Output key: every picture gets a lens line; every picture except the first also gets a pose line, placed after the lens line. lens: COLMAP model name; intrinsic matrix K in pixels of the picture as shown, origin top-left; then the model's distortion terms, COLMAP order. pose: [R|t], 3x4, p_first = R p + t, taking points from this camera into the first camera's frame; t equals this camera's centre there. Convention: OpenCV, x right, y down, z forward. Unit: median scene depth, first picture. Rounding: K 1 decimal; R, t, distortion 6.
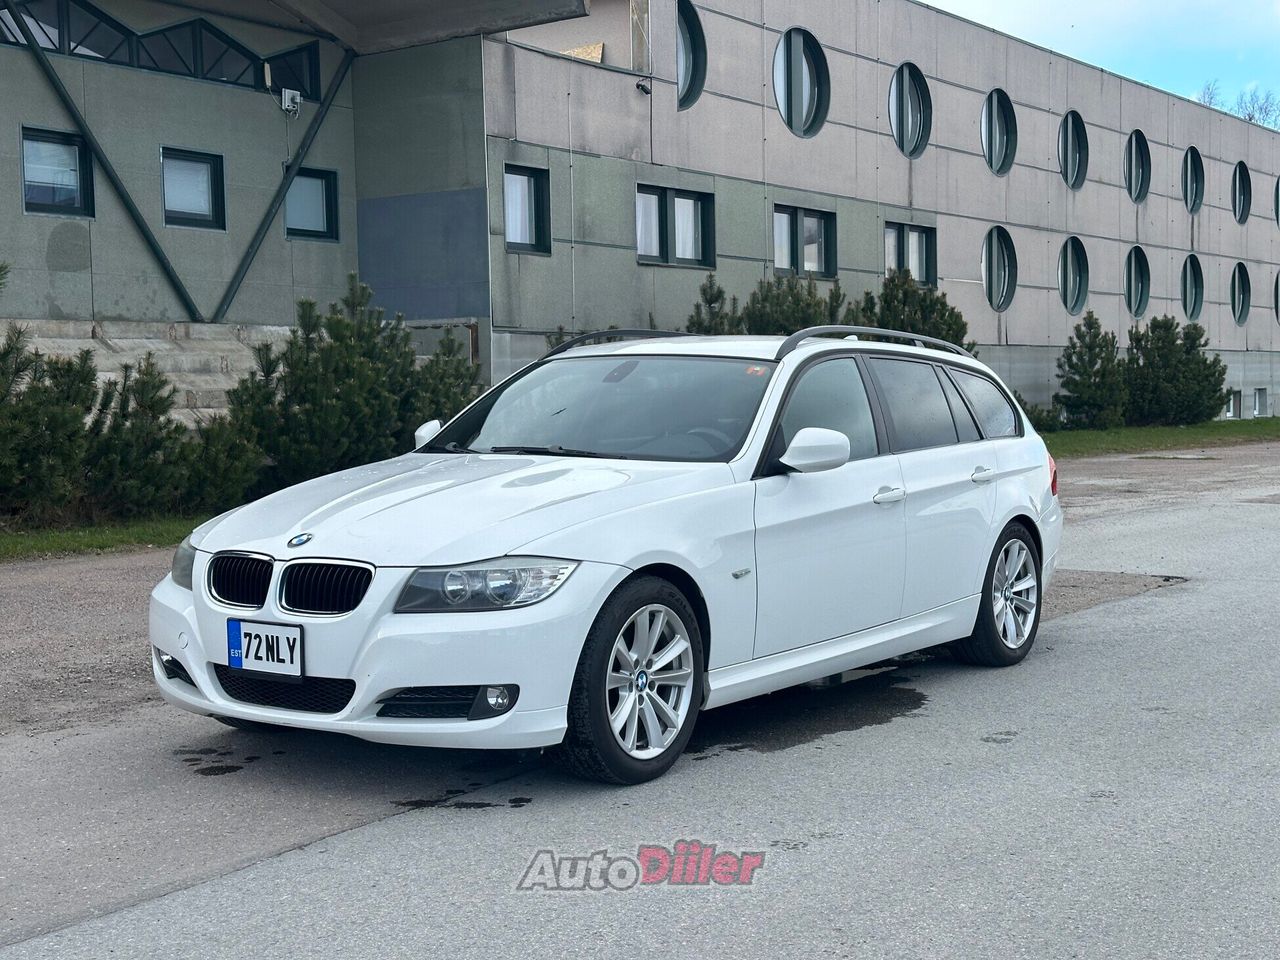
lens RADIAL K [[1811.9, 0, 640.0], [0, 1811.9, 480.0], [0, 0, 1]] dist [0.148546, -0.064185]
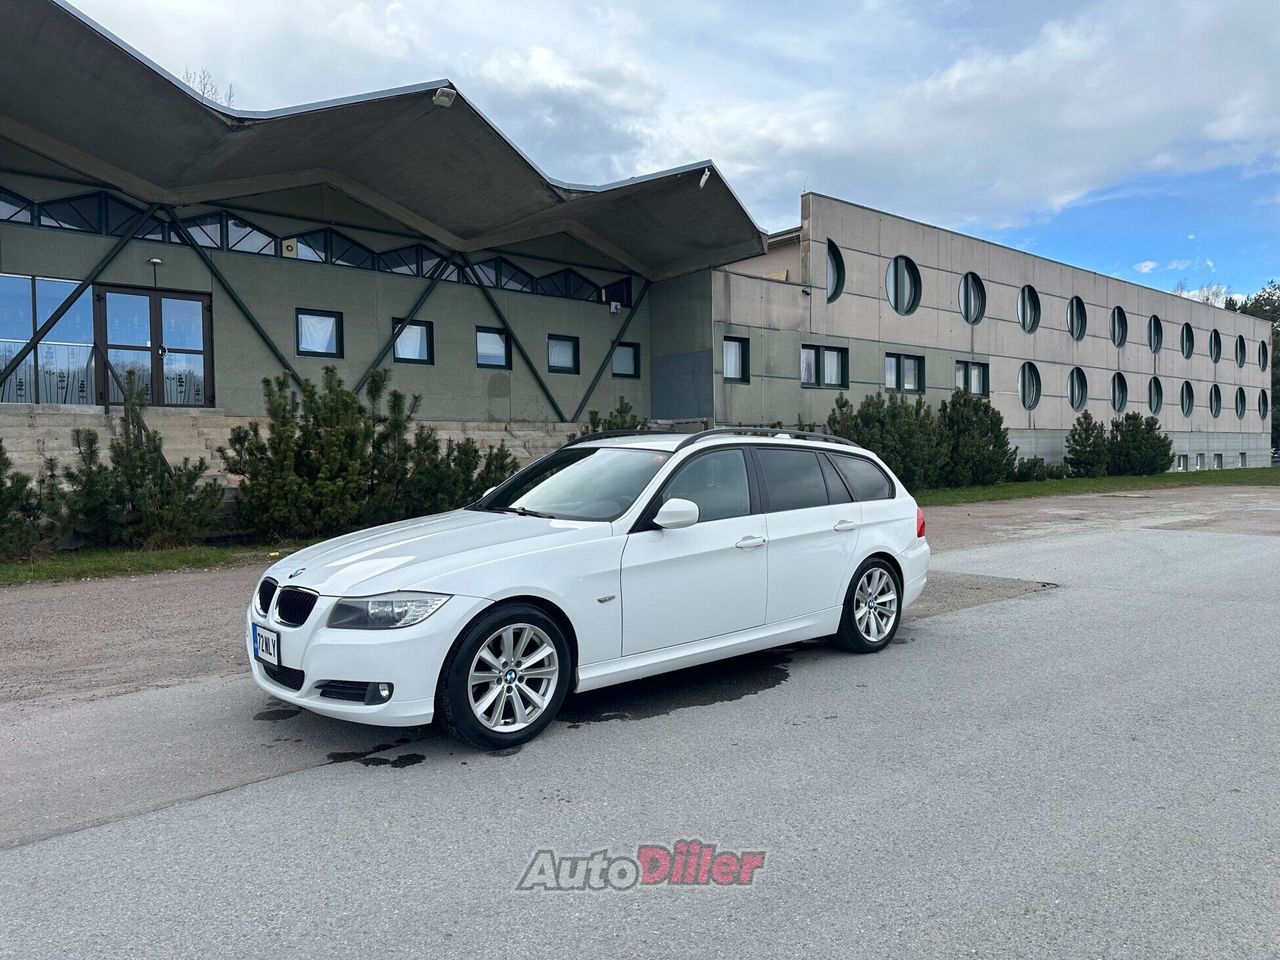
lens RADIAL K [[901.6, 0, 640.0], [0, 901.6, 480.0], [0, 0, 1]] dist [0.150356, -0.253942]
pose [[0.971193, 0.007714, -0.238168, 0.066345], [-0.012019, 0.999789, -0.016630, -0.008602], [0.237989, 0.019014, 0.971082, 0.076623]]
